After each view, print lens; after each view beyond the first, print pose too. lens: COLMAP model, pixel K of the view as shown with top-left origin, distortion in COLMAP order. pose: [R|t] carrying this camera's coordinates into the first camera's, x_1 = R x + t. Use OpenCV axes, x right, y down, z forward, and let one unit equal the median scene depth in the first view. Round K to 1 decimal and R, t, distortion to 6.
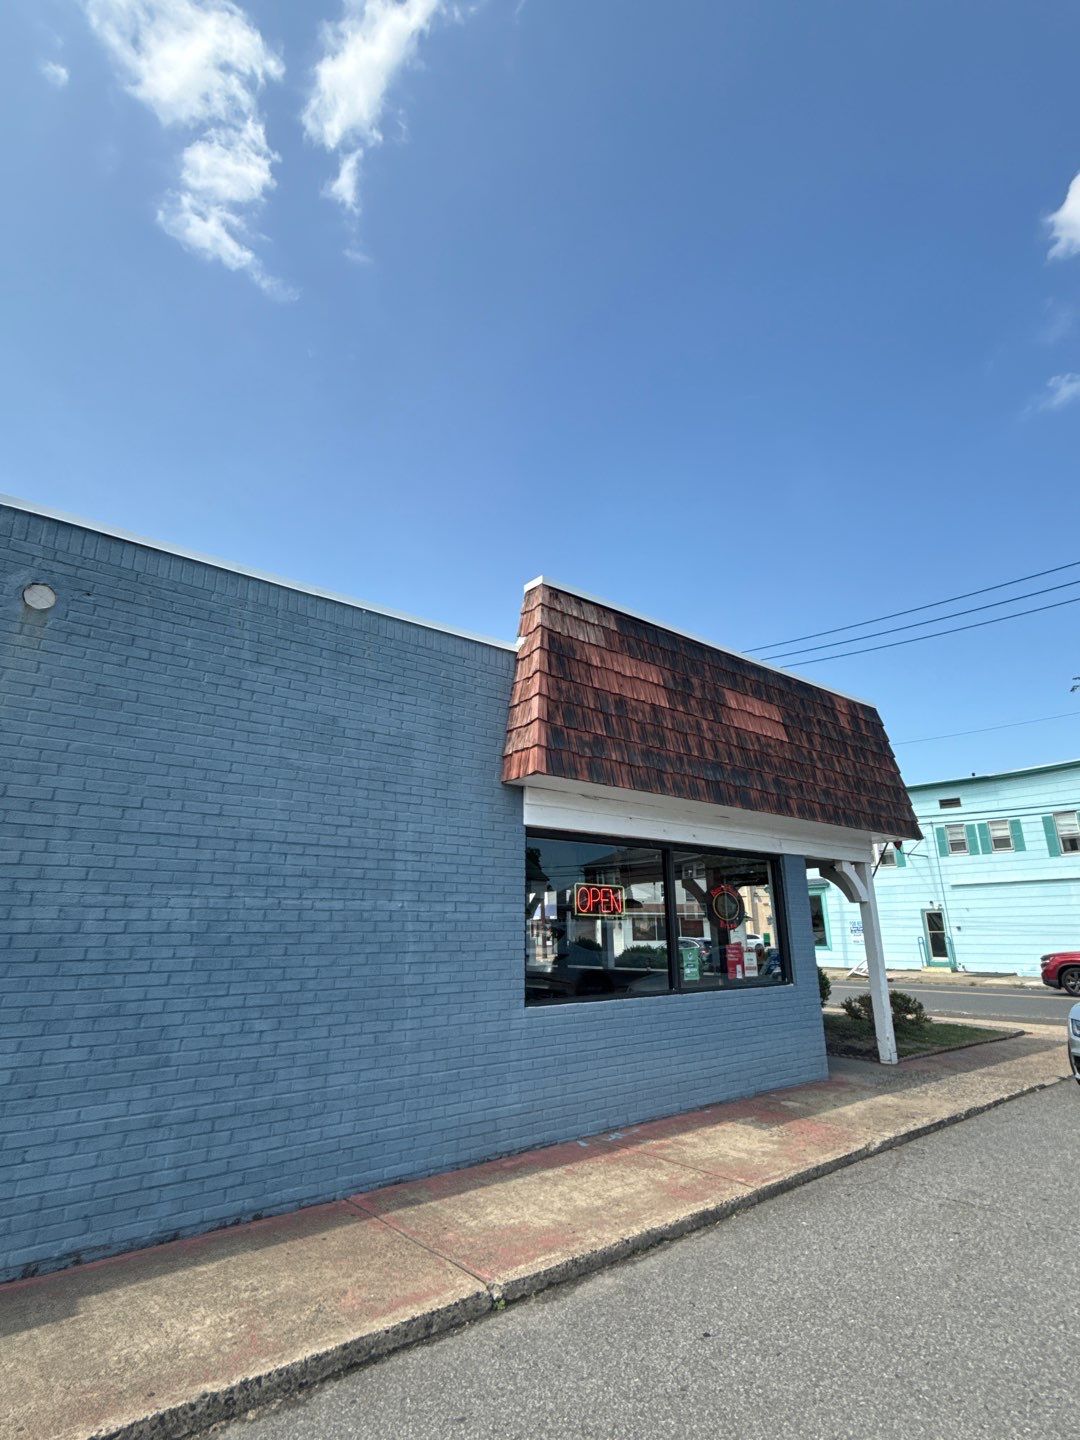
lens RADIAL K [[697.4, 0, 540.0], [0, 697.4, 720.0], [0, 0, 1]] dist [0.002505, -0.001305]
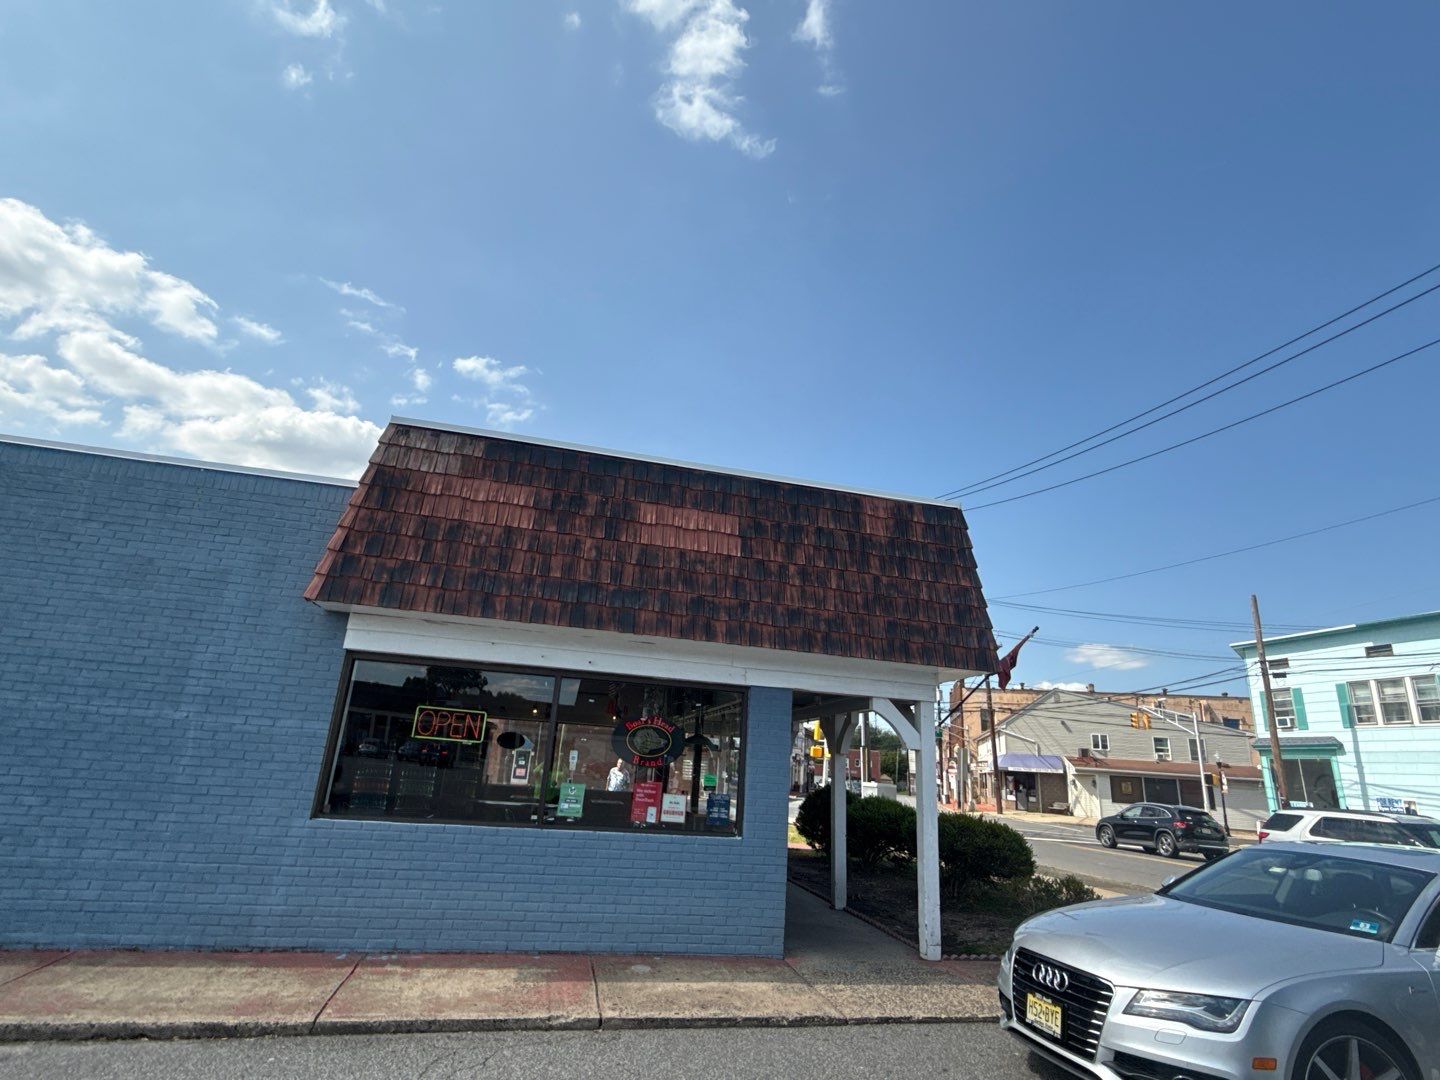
lens RADIAL K [[697.4, 0, 720.0], [0, 697.4, 540.0], [0, 0, 1]] dist [0.002505, -0.001305]
pose [[0.900176, -0.073812, -0.429226, 1.104180], [0.059962, 0.997153, -0.045723, 0.076848], [0.431378, 0.015422, 0.902039, 0.314270]]
